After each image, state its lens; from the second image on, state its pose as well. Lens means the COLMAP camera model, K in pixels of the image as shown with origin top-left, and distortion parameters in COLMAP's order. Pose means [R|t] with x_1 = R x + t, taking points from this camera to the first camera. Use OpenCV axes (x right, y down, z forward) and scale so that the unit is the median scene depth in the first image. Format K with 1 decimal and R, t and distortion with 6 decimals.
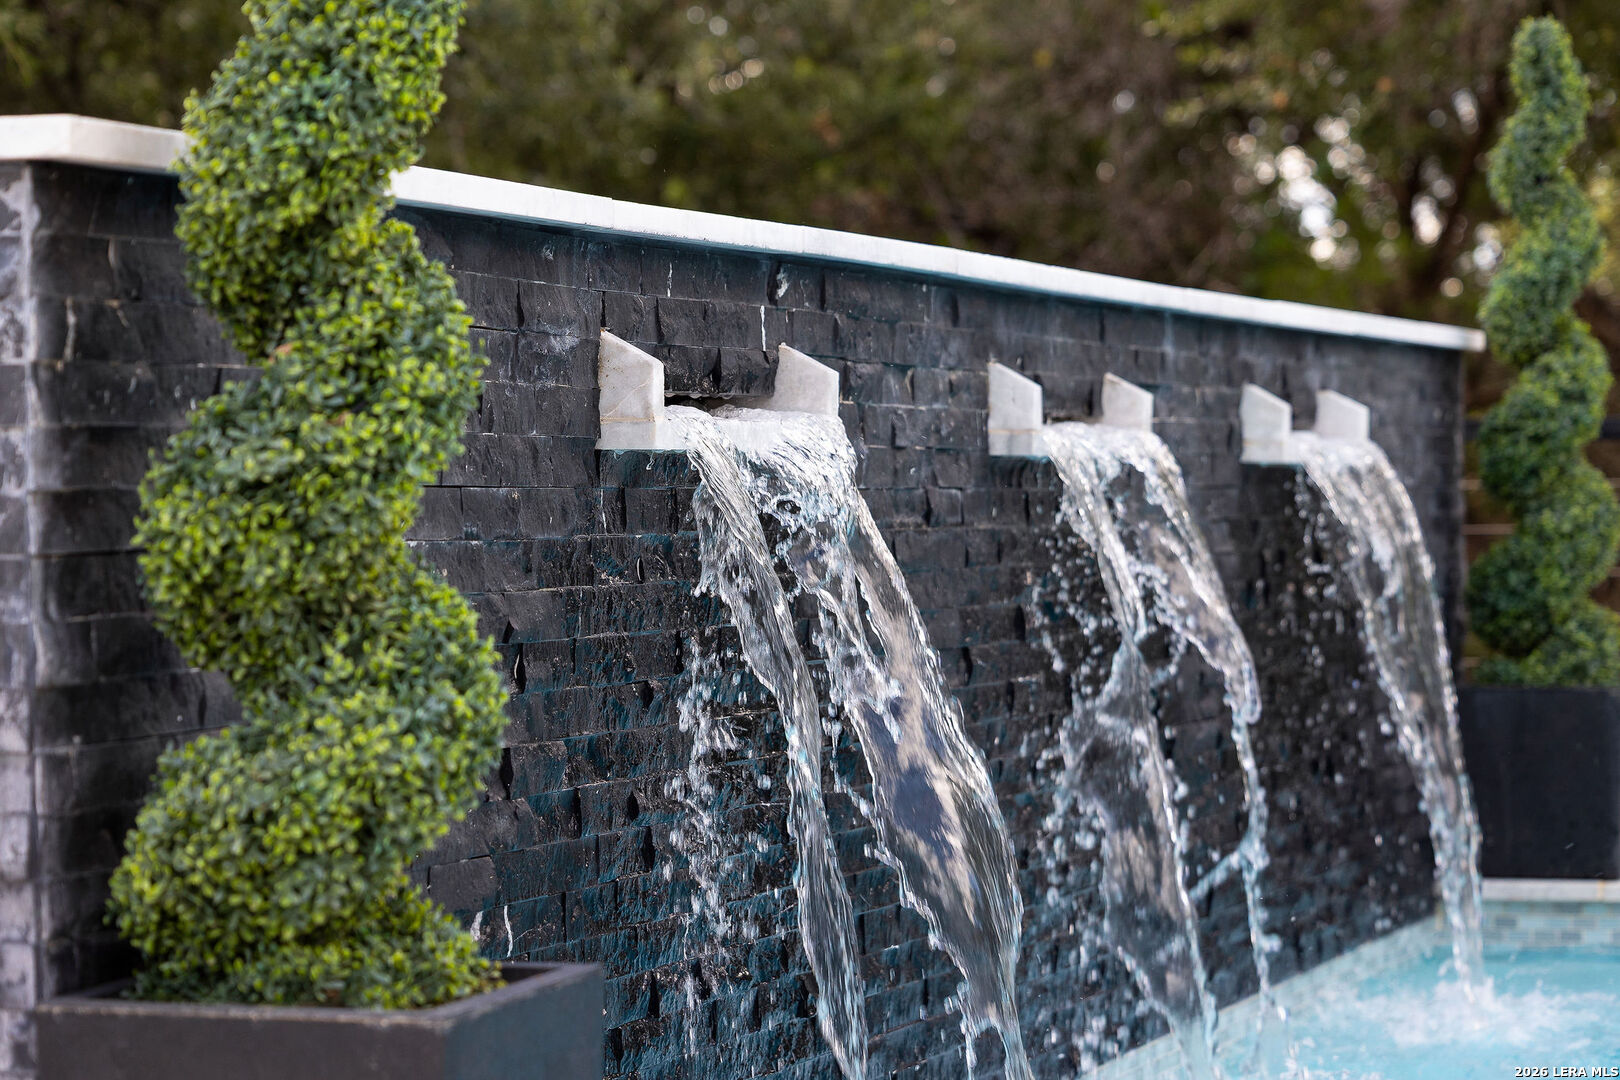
lens RADIAL K [[4961.3, 0, 810.0], [0, 4961.3, 540.0], [0, 0, 1]] dist [-0.186009, -1.958116]
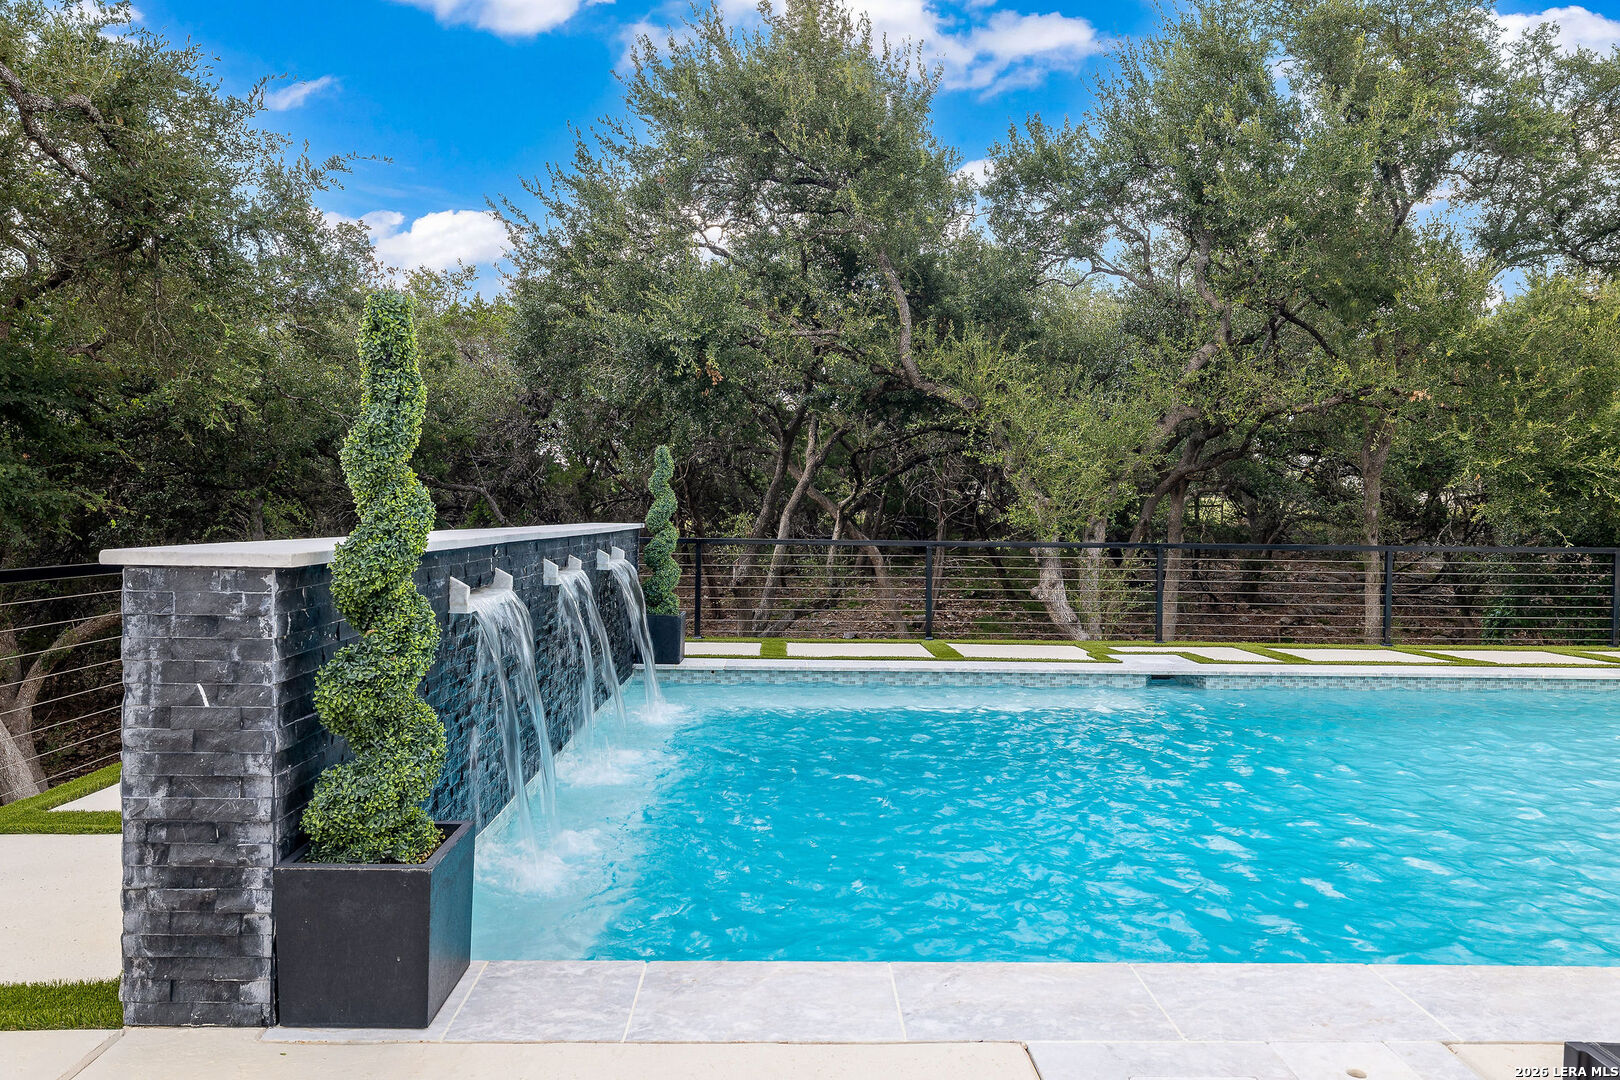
lens RADIAL K [[1109.7, 0, 810.0], [0, 1109.7, 540.0], [0, 0, 1]] dist [-0.004677, 0.004269]
pose [[0.944885, 0.014047, 0.327102, -0.076570], [-0.018251, 0.999786, 0.009786, -0.103839], [-0.326895, -0.015217, 0.944938, 0.299319]]
